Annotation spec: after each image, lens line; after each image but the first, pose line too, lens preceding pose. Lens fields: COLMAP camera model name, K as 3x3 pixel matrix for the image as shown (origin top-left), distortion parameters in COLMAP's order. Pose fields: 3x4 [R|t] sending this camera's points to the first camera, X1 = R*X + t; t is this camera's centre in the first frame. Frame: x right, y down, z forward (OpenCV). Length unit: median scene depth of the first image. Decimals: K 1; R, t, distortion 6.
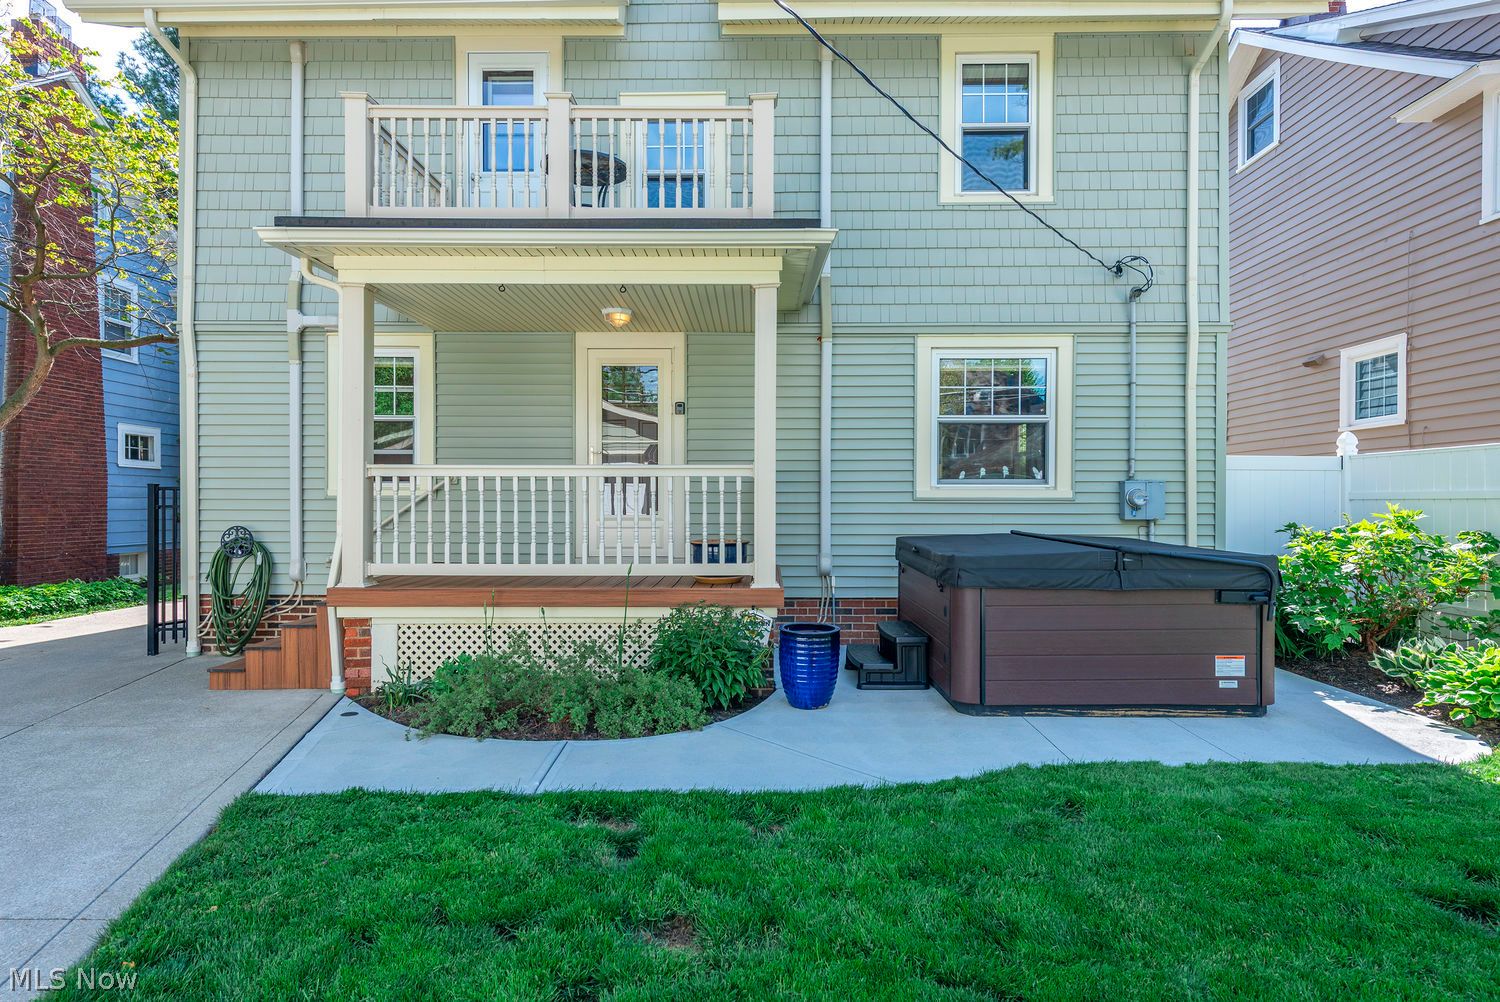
lens RADIAL K [[793.6, 0, 742.7], [0, 793.6, 504.6], [0, 0, 1]] dist [0.010780, -0.002364]
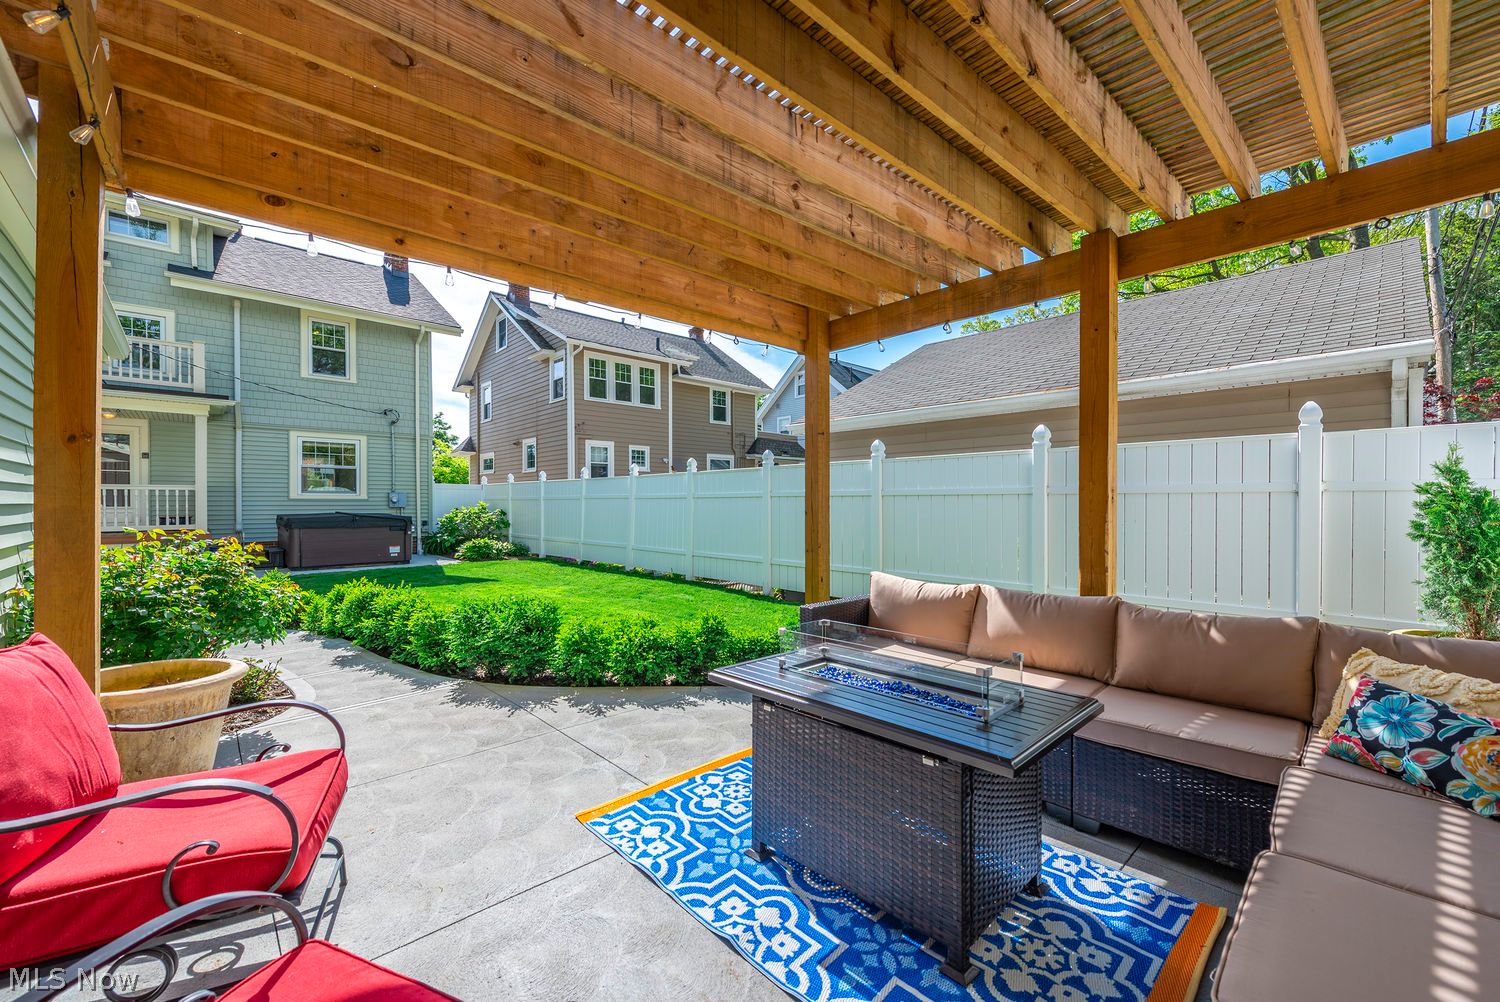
lens RADIAL K [[597.0, 0, 764.3], [0, 597.0, 506.8], [0, 0, 1]] dist [0.008599, -0.000104]
pose [[0.714247, -0.006402, 0.699865, -0.025461], [0.003877, 0.999979, 0.005192, 0.011843], [-0.699883, -0.000995, 0.714257, -1.294227]]
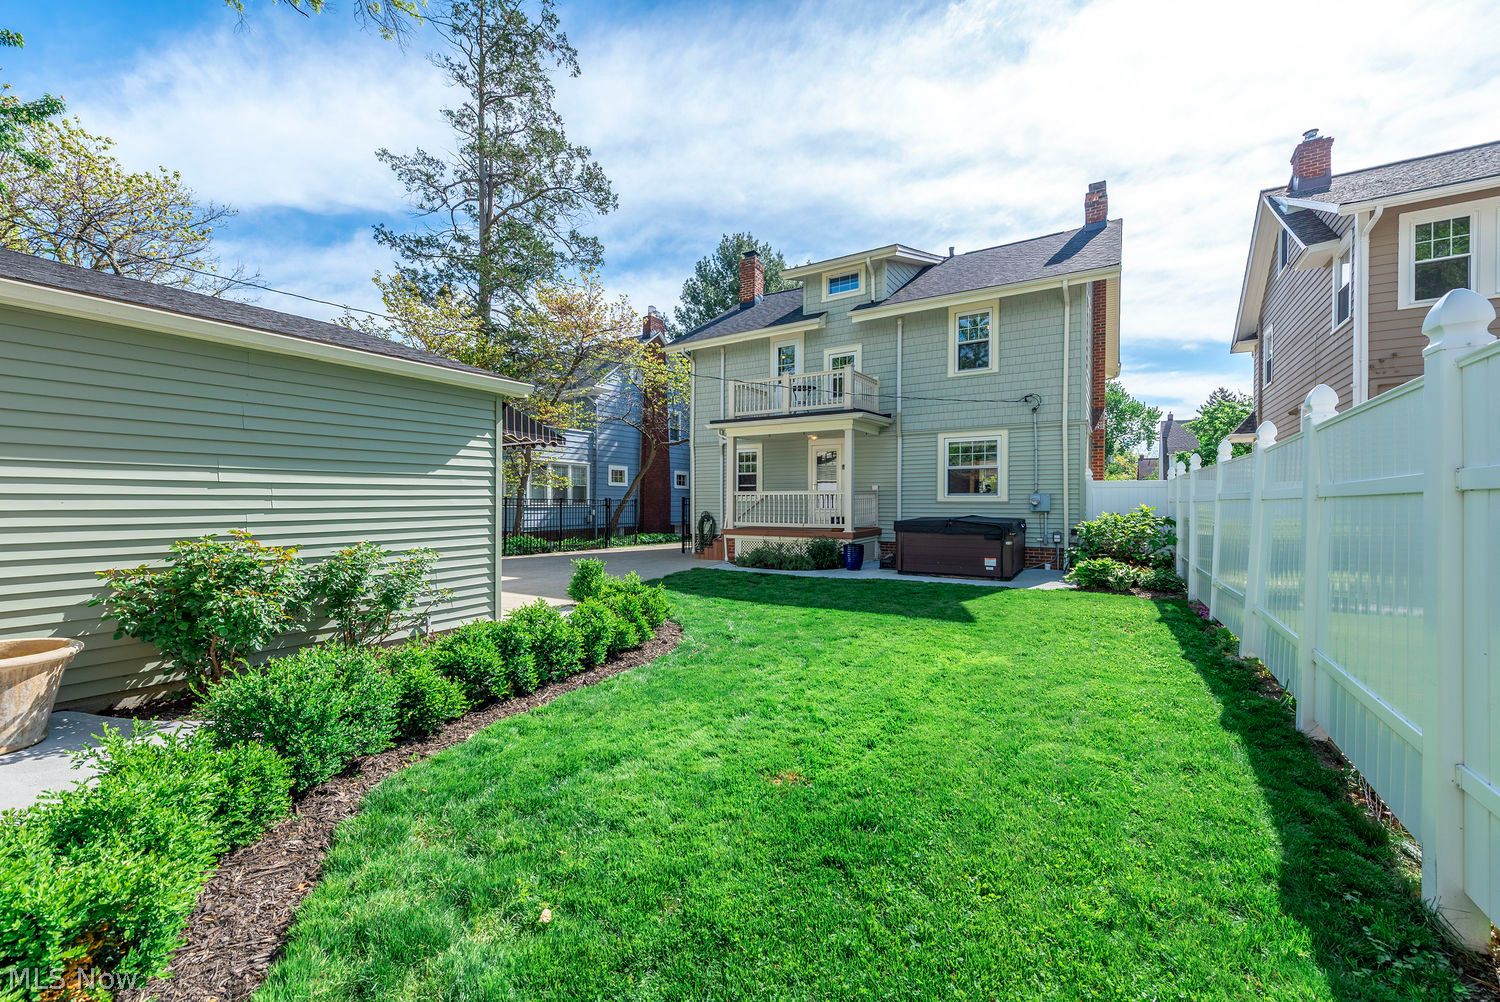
lens RADIAL K [[597.0, 0, 743.5], [0, 597.0, 512.3], [0, 0, 1]] dist [0.008599, -0.000104]
pose [[0.854137, 0.007947, -0.519988, 0.661957], [-0.000949, 0.999905, 0.013723, 0.000241], [0.520047, -0.011228, 0.854064, -0.853066]]
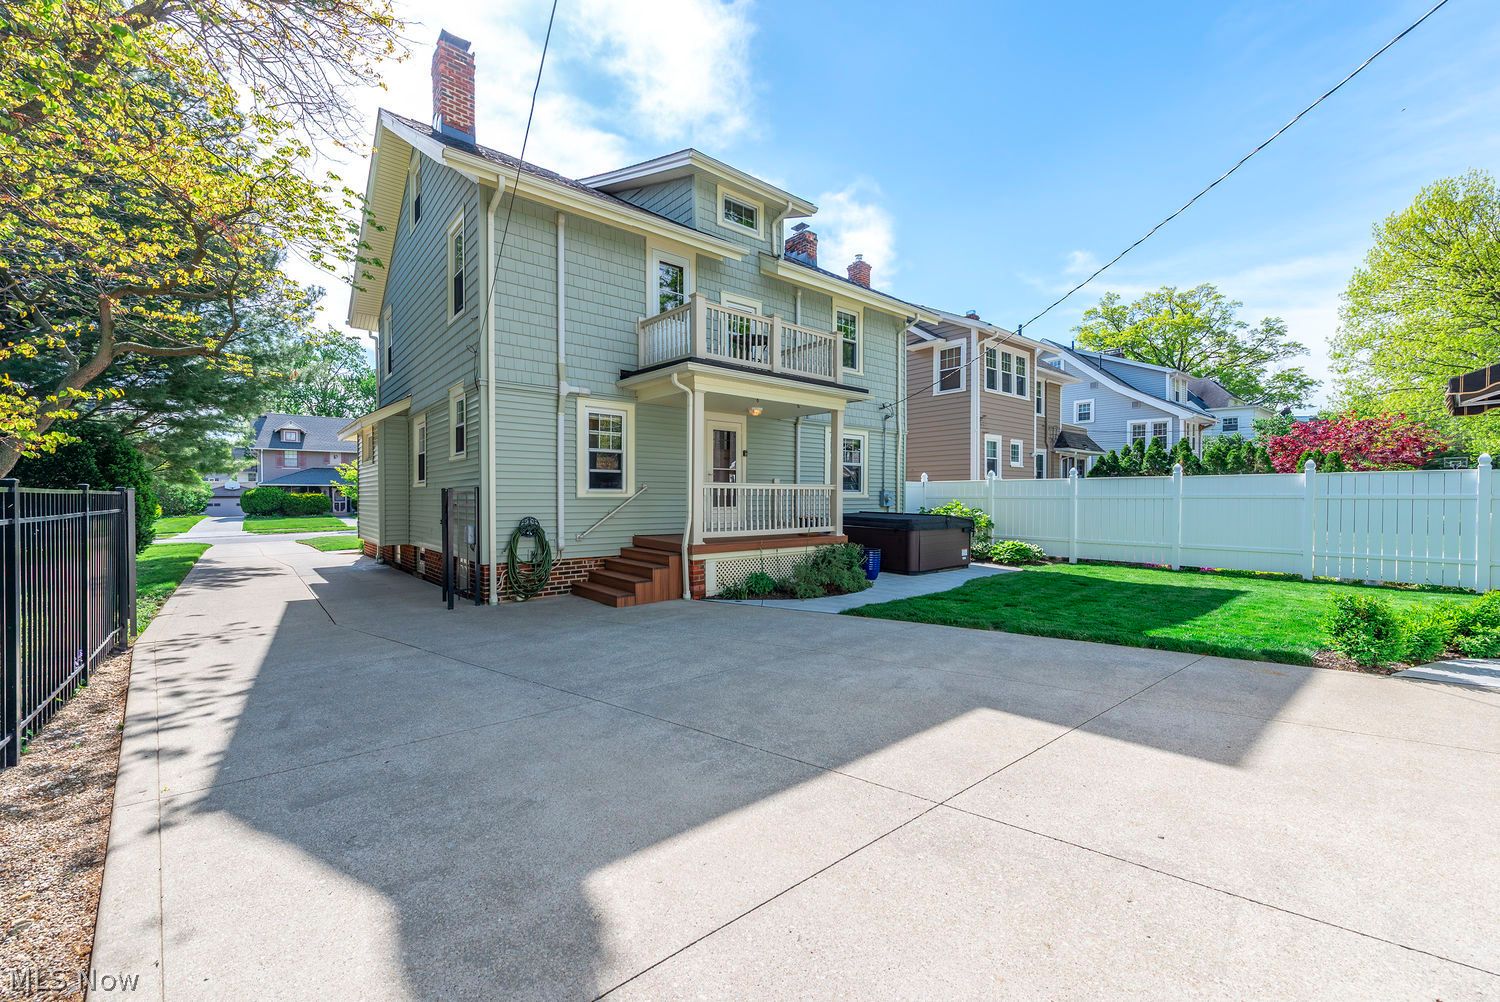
lens RADIAL K [[597.0, 0, 750.7], [0, 597.0, 499.2], [0, 0, 1]] dist [0.008599, -0.000104]
pose [[0.761258, -0.003627, 0.648439, -1.057117], [0.002814, 0.999993, 0.002290, -0.008771], [-0.648443, 0.000082, 0.761263, -0.161686]]
